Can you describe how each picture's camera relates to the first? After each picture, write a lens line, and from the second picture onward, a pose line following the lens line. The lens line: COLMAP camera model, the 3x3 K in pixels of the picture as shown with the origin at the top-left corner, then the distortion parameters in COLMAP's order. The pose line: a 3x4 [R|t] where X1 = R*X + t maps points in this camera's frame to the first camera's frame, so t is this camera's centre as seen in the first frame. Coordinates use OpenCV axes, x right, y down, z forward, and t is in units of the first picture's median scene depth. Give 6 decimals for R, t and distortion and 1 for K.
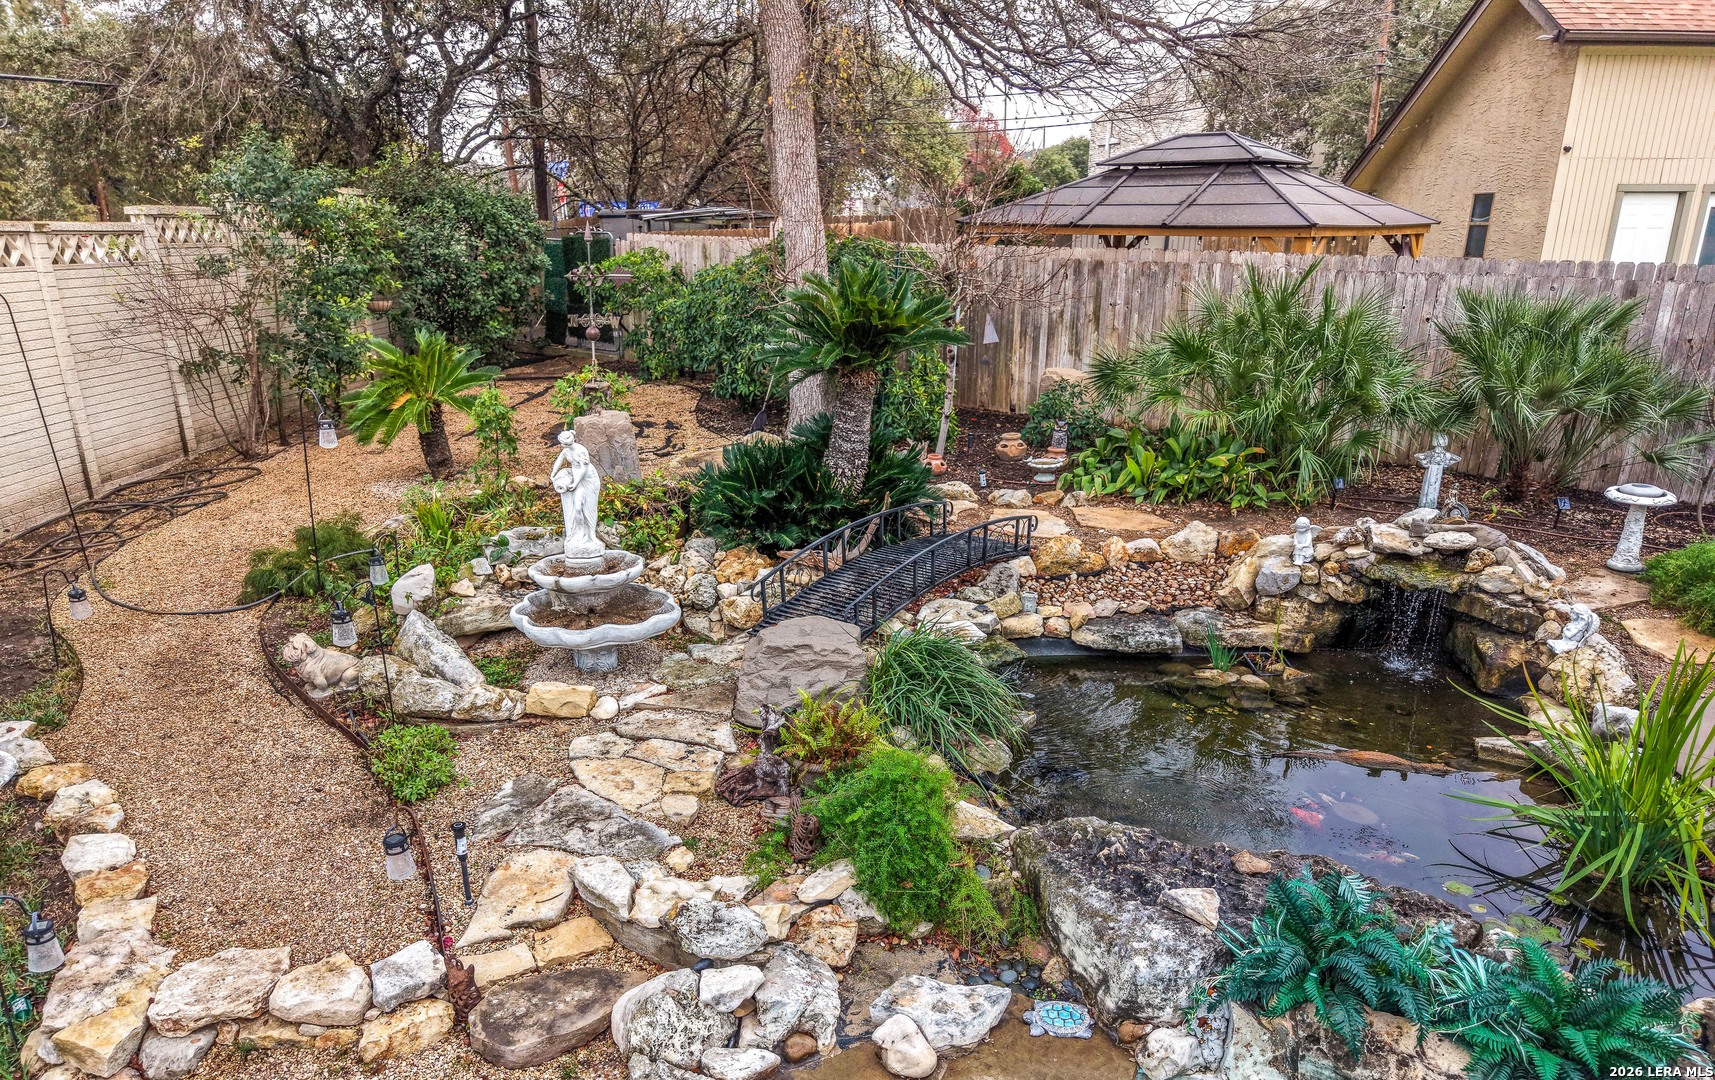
lens RADIAL K [[1183.5, 0, 840.1], [0, 1183.5, 612.4], [0, 0, 1]] dist [0.001132, -0.003250]
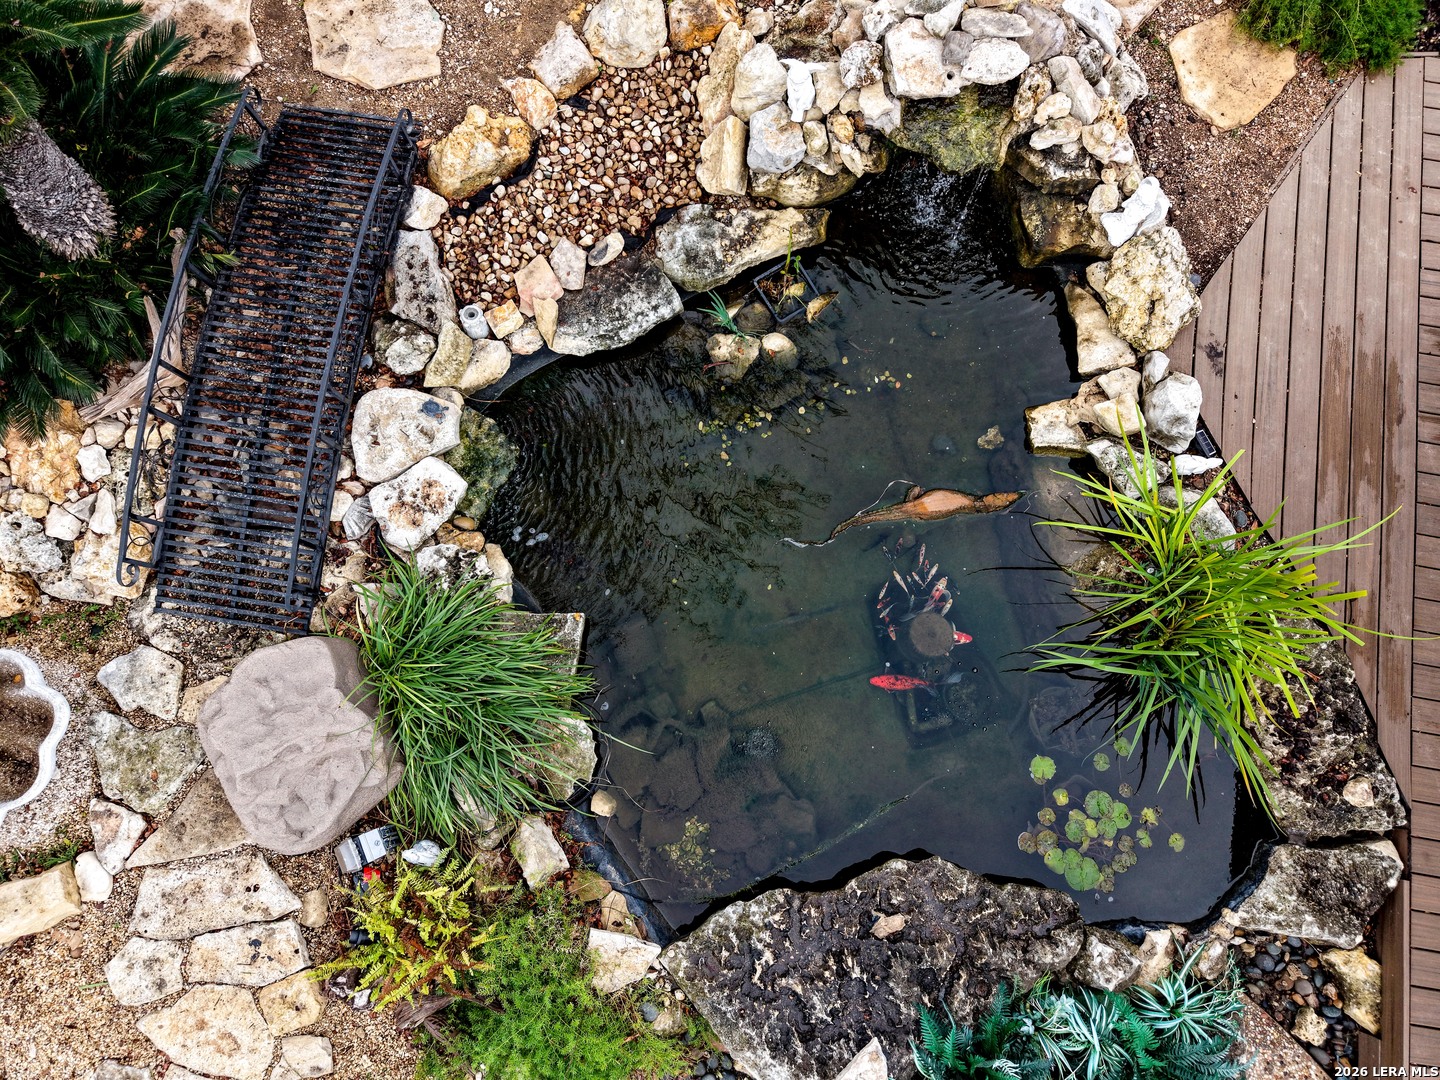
lens RADIAL K [[964.9, 0, 715.8], [0, 964.9, 455.2], [0, 0, 1]] dist [0.006054, -0.000824]
pose [[0.884343, -0.458775, 0.086382, 0.202099], [0.156826, 0.466234, 0.870650, -0.458267], [-0.439707, -0.756407, 0.484259, 0.590762]]
